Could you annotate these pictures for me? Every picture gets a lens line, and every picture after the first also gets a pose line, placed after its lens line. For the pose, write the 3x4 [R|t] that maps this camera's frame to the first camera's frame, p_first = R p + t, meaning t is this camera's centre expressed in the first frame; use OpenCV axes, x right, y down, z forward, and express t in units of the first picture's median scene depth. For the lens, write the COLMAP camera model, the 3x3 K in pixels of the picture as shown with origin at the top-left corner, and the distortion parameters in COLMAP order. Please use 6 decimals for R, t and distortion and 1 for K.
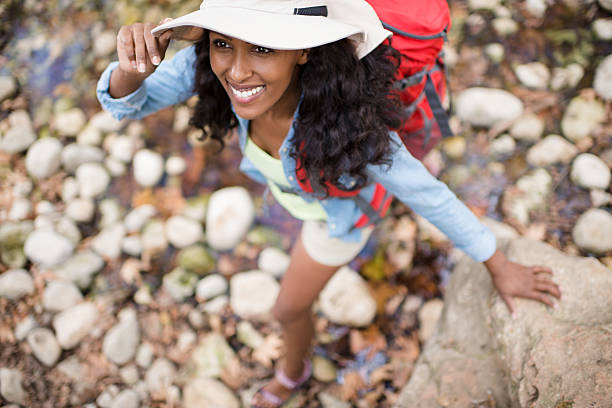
lens RADIAL K [[616.3, 0, 308.1], [0, 616.3, 204.3], [0, 0, 1]] dist [-0.067173, 0.000000]
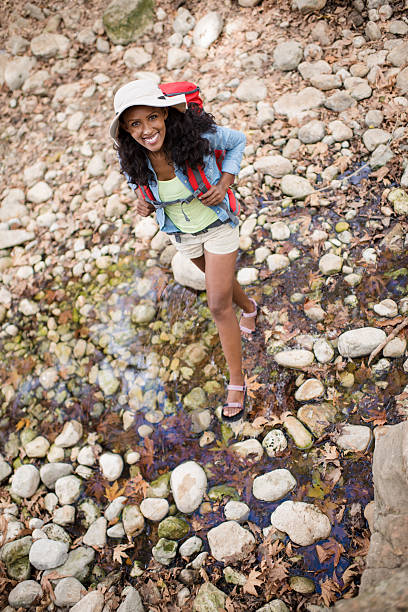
lens RADIAL K [[616.3, 0, 201.7], [0, 616.3, 307.0], [0, 0, 1]] dist [-0.067173, 0.000000]
pose [[0.961517, -0.271655, 0.041104, -0.061882], [0.271711, 0.918013, -0.288834, 0.059074], [0.040729, 0.288887, 0.956496, -0.275710]]
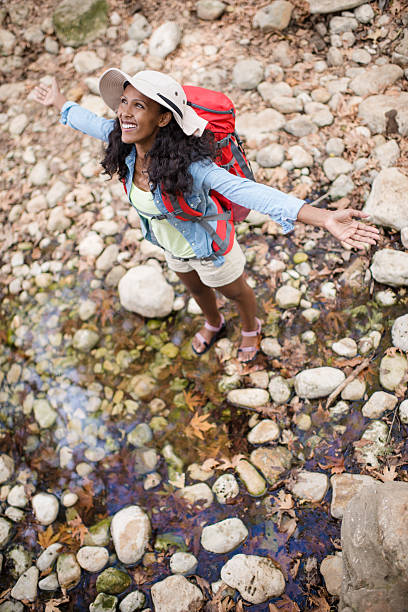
lens RADIAL K [[616.3, 0, 201.3], [0, 616.3, 305.9], [0, 0, 1]] dist [-0.067173, 0.000000]
pose [[0.961444, -0.226317, 0.156224, -0.092252], [0.261998, 0.926442, -0.270299, -0.030306], [-0.083560, 0.300808, 0.950017, -0.199218]]
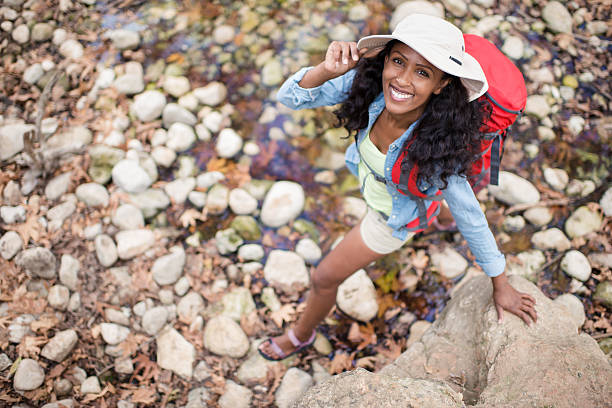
lens RADIAL K [[616.3, 0, 305.2], [0, 616.3, 204.8], [0, 0, 1]] dist [-0.067173, 0.000000]
pose [[0.941347, 0.337405, 0.004904, -0.099943], [-0.336056, 0.938699, -0.076882, 0.110131], [-0.030544, 0.070725, 0.997028, -0.219097]]
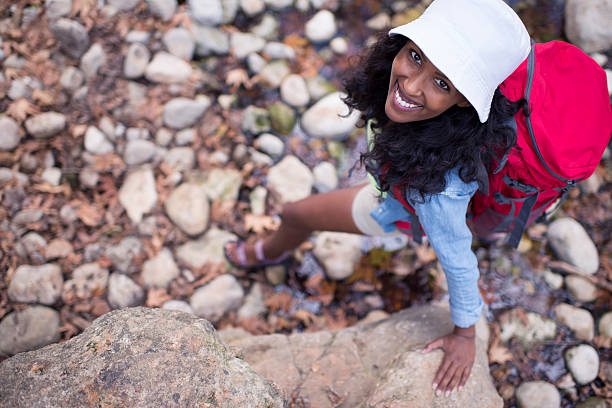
lens RADIAL K [[616.3, 0, 304.0], [0, 616.3, 204.0], [0, 0, 1]] dist [-0.067173, 0.000000]
pose [[0.616976, 0.784583, -0.061409, 0.027431], [-0.770728, 0.618167, 0.154428, -0.012680], [0.159123, -0.047949, 0.986094, -0.062915]]
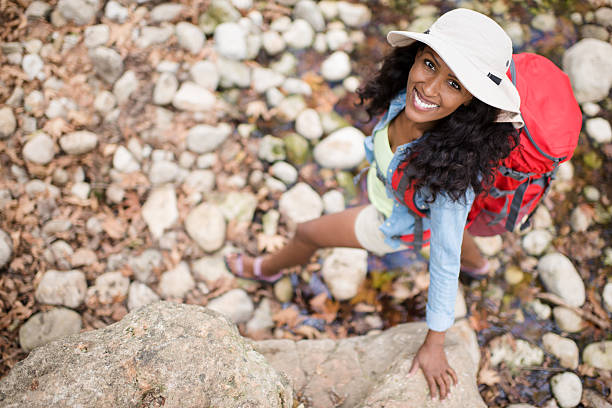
lens RADIAL K [[616.3, 0, 303.4], [0, 616.3, 204.7], [0, 0, 1]] dist [-0.067173, 0.000000]
pose [[0.575548, 0.810448, -0.109177, 0.041715], [-0.801060, 0.585591, 0.124044, -0.002051], [0.164464, 0.016064, 0.986252, -0.150128]]
